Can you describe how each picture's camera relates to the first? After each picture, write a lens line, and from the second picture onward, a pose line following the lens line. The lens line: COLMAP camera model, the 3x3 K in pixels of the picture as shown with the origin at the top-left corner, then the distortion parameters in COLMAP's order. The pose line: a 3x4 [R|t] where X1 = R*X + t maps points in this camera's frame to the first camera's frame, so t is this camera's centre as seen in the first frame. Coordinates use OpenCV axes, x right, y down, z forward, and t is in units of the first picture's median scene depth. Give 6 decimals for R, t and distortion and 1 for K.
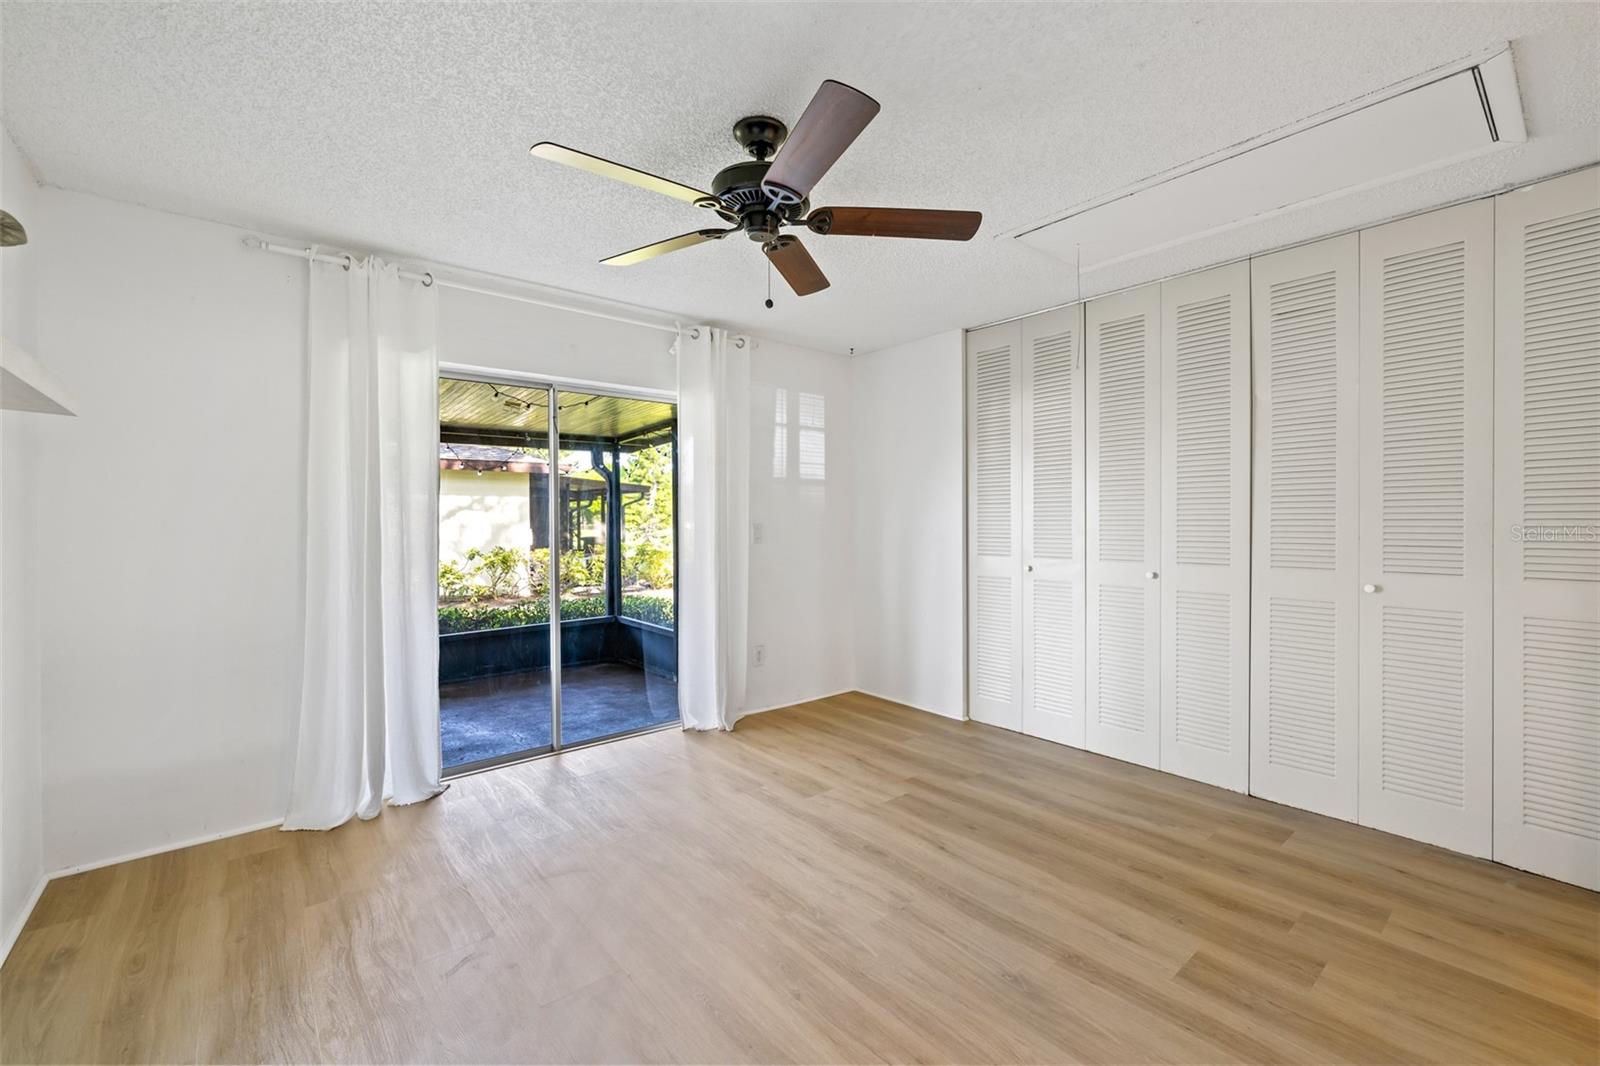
lens RADIAL K [[670.4, 0, 798.8], [0, 670.4, 523.9], [0, 0, 1]] dist [0.003119, 0.000588]
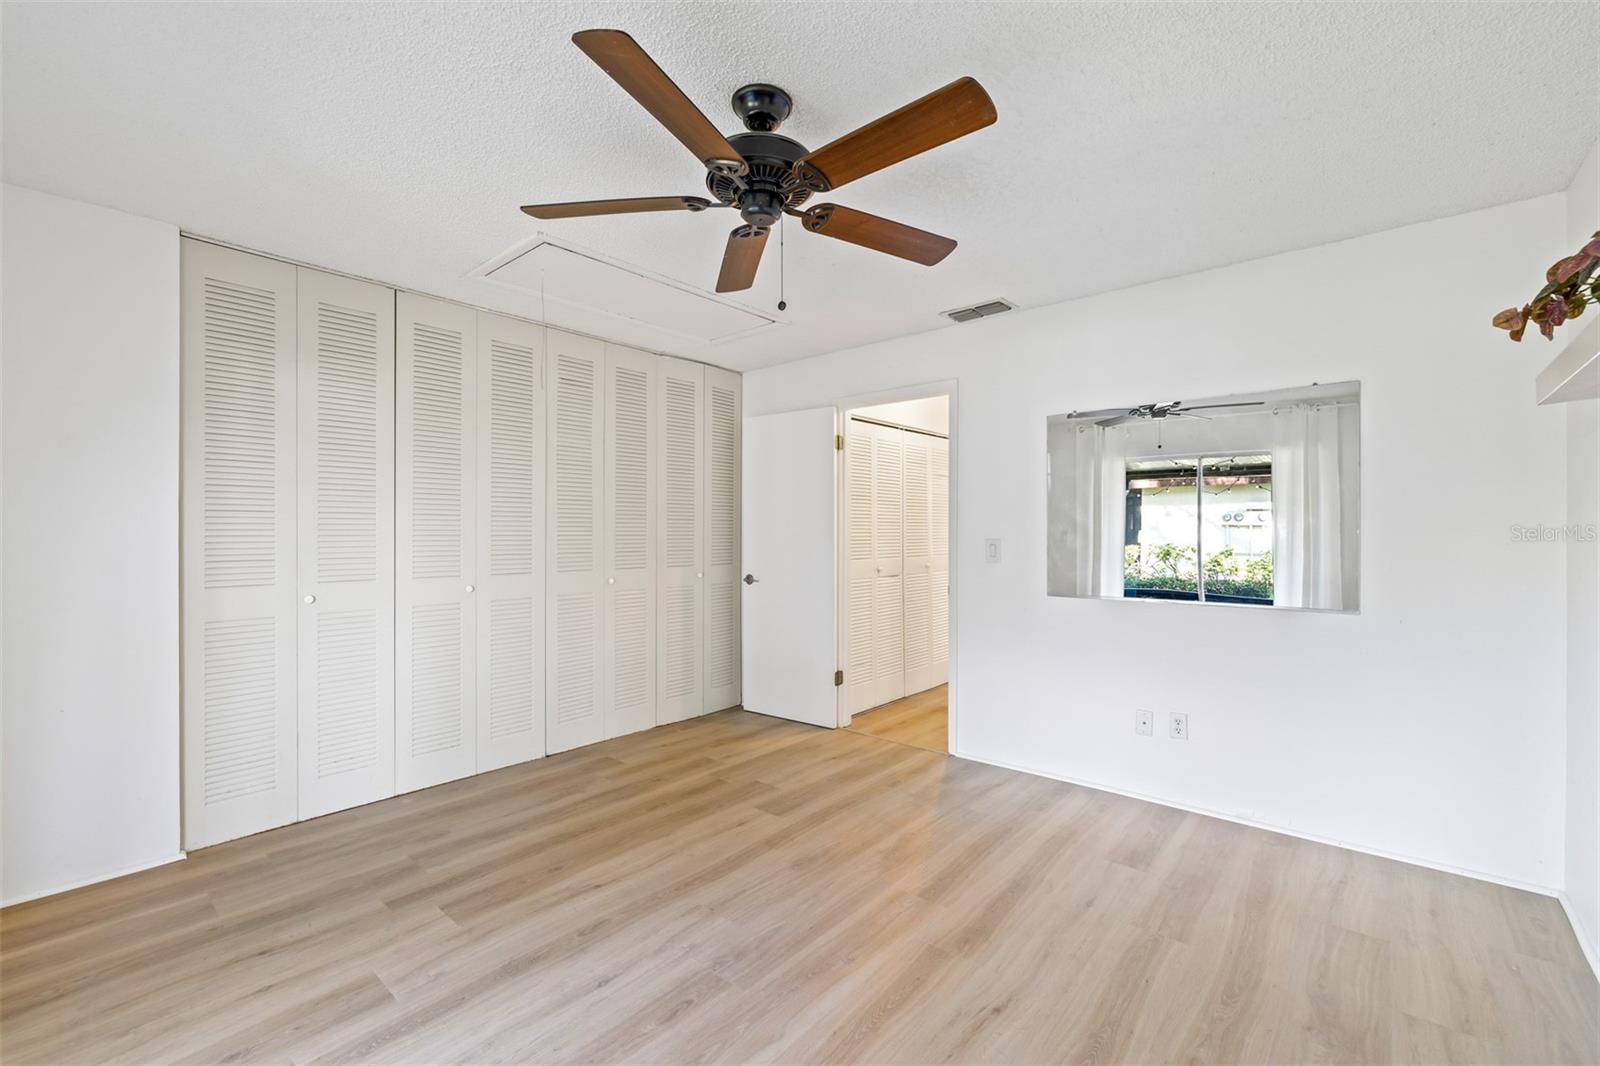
lens RADIAL K [[670.4, 0, 802.1], [0, 670.4, 533.7], [0, 0, 1]] dist [0.003119, 0.000588]
pose [[-0.161482, 0.003655, 0.986869, -0.597716], [0.007183, 0.999971, -0.002528, -0.002311], [-0.986850, 0.006681, -0.161503, 0.686416]]
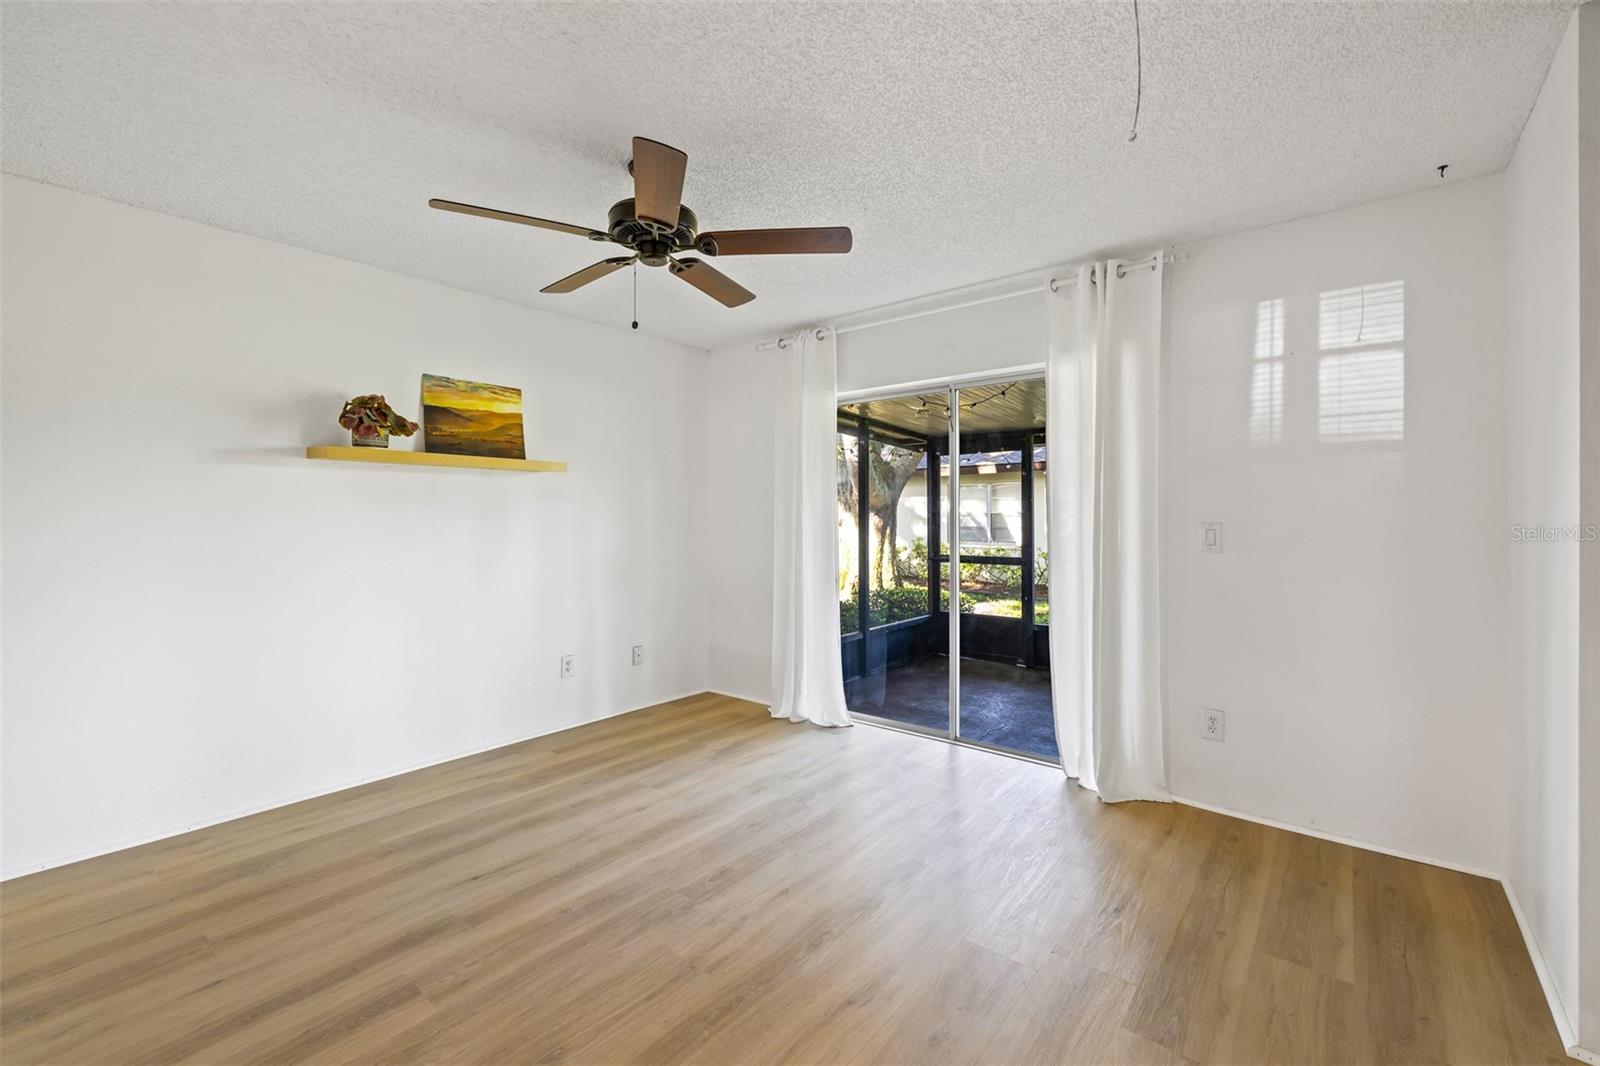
lens RADIAL K [[670.4, 0, 800.6], [0, 670.4, 524.1], [0, 0, 1]] dist [0.003119, 0.000588]
pose [[0.183969, 0.012022, -0.982859, 0.681930], [-0.007958, 0.999911, 0.010741, -0.003067], [0.982900, 0.005846, 0.184048, 0.651499]]
